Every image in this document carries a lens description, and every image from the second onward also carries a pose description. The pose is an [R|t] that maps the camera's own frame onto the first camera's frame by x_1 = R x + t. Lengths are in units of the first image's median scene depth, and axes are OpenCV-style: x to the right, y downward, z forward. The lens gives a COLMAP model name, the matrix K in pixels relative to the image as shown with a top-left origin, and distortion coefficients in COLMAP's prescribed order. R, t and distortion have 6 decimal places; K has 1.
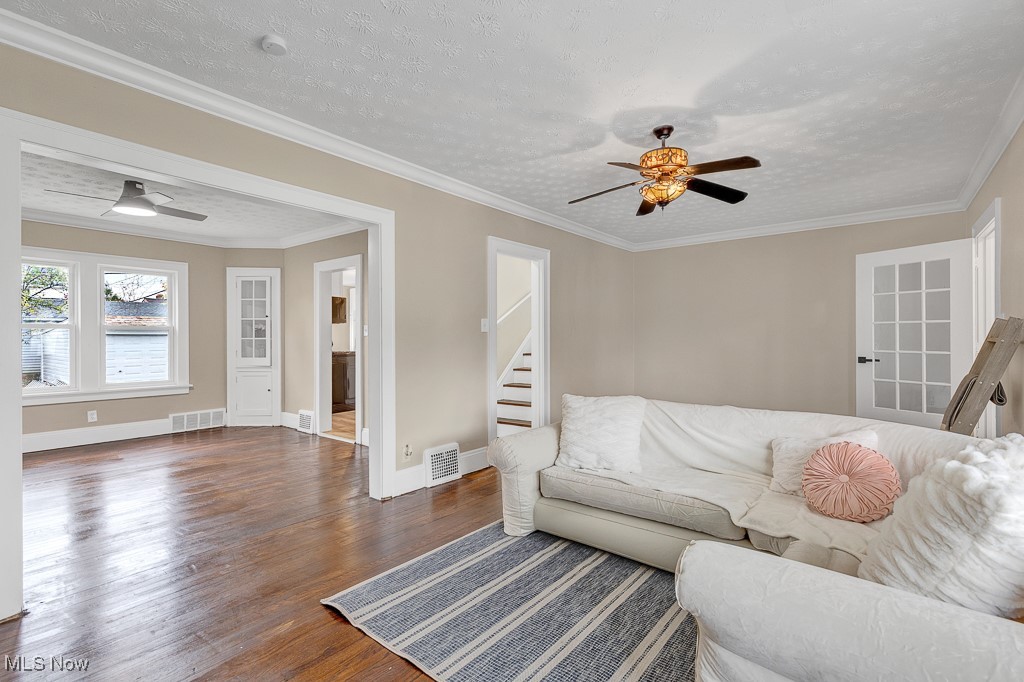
lens RADIAL K [[469.8, 0, 511.9], [0, 469.8, 340.1], [0, 0, 1]] dist [0.007729, -0.000611]
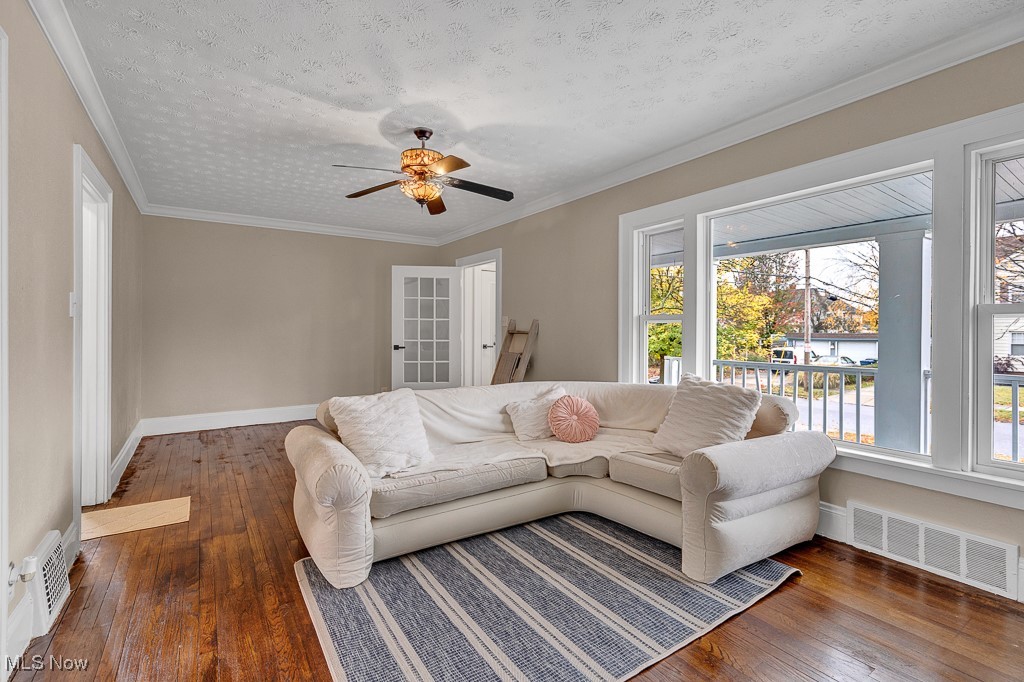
lens RADIAL K [[469.8, 0, 508.4], [0, 469.8, 332.6], [0, 0, 1]] dist [0.007729, -0.000611]
pose [[0.312255, -0.000011, 0.949998, -0.420086], [-0.000846, 1.000000, 0.000289, 0.001033], [-0.949998, -0.000894, 0.312255, 0.335329]]
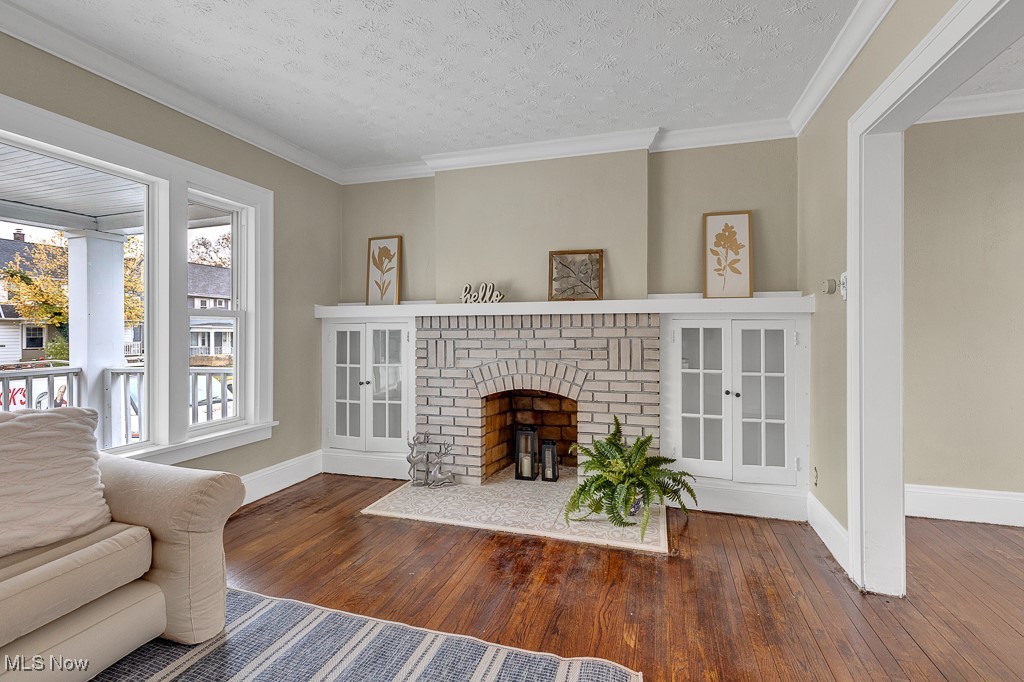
lens RADIAL K [[469.8, 0, 508.4], [0, 469.8, 334.3], [0, 0, 1]] dist [0.007729, -0.000611]
pose [[-0.935354, 0.003848, -0.353691, 0.019261], [0.000509, 0.999954, 0.009531, -0.002843], [0.353712, 0.008735, -0.935314, 0.773856]]
